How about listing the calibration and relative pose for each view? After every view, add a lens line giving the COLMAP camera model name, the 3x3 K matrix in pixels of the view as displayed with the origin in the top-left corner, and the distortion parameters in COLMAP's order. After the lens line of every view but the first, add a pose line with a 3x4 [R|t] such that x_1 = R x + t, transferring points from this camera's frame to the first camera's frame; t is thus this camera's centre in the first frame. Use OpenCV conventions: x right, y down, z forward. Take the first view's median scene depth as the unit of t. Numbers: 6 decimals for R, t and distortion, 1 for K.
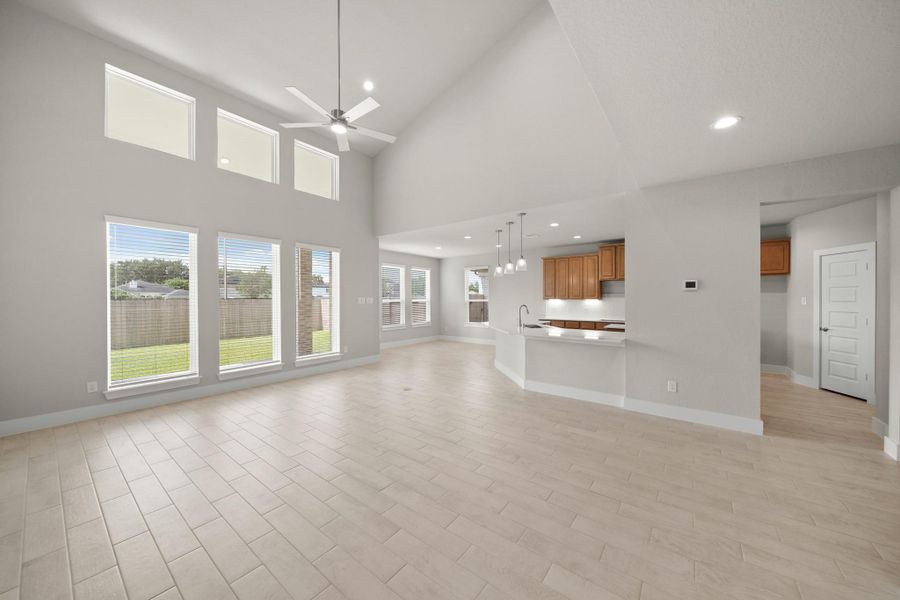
lens RADIAL K [[317.8, 0, 450.9], [0, 317.8, 298.3], [0, 0, 1]] dist [0.000886, 0.000017]
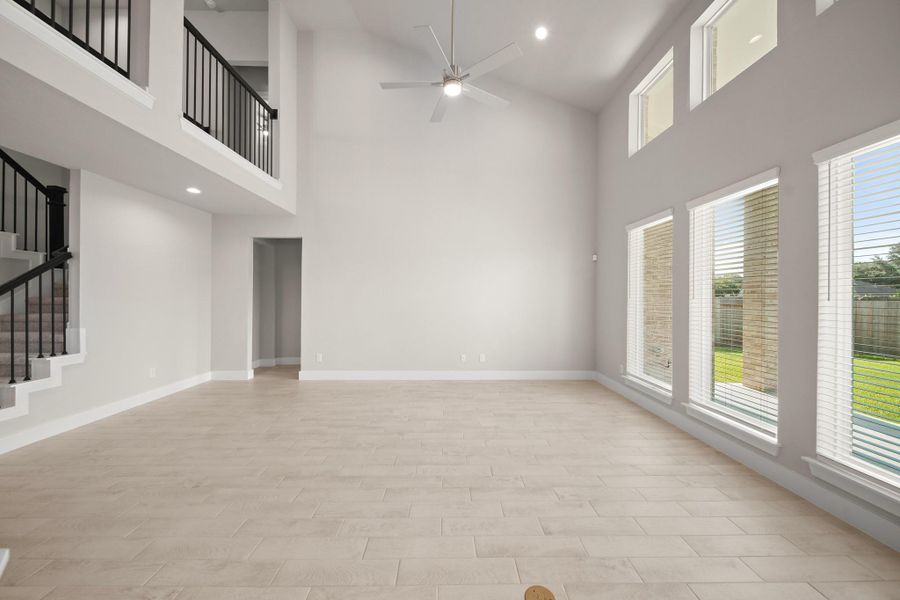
lens RADIAL K [[317.8, 0, 450.9], [0, 317.8, 298.3], [0, 0, 1]] dist [0.000886, 0.000017]
pose [[-0.790002, -0.000941, -0.613104, 0.110208], [-0.005430, 0.999970, 0.005463, 0.001735], [0.613081, 0.007645, -0.789983, 1.170167]]
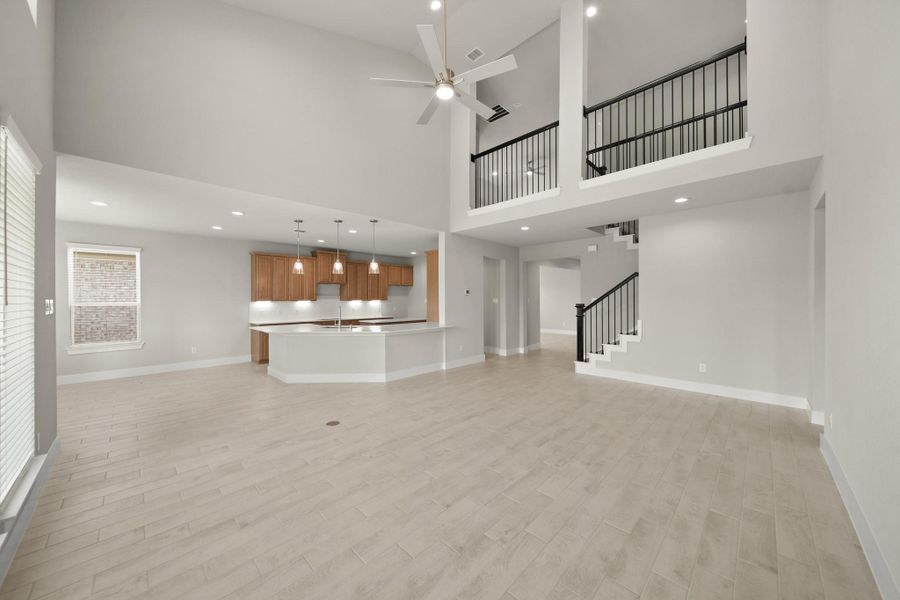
lens RADIAL K [[317.8, 0, 450.9], [0, 317.8, 298.3], [0, 0, 1]] dist [0.000886, 0.000017]
pose [[0.132123, 0.004449, 0.991223, -0.823153], [0.004456, 0.999977, -0.005082, 0.003385], [-0.991223, 0.005088, 0.132101, 0.624449]]
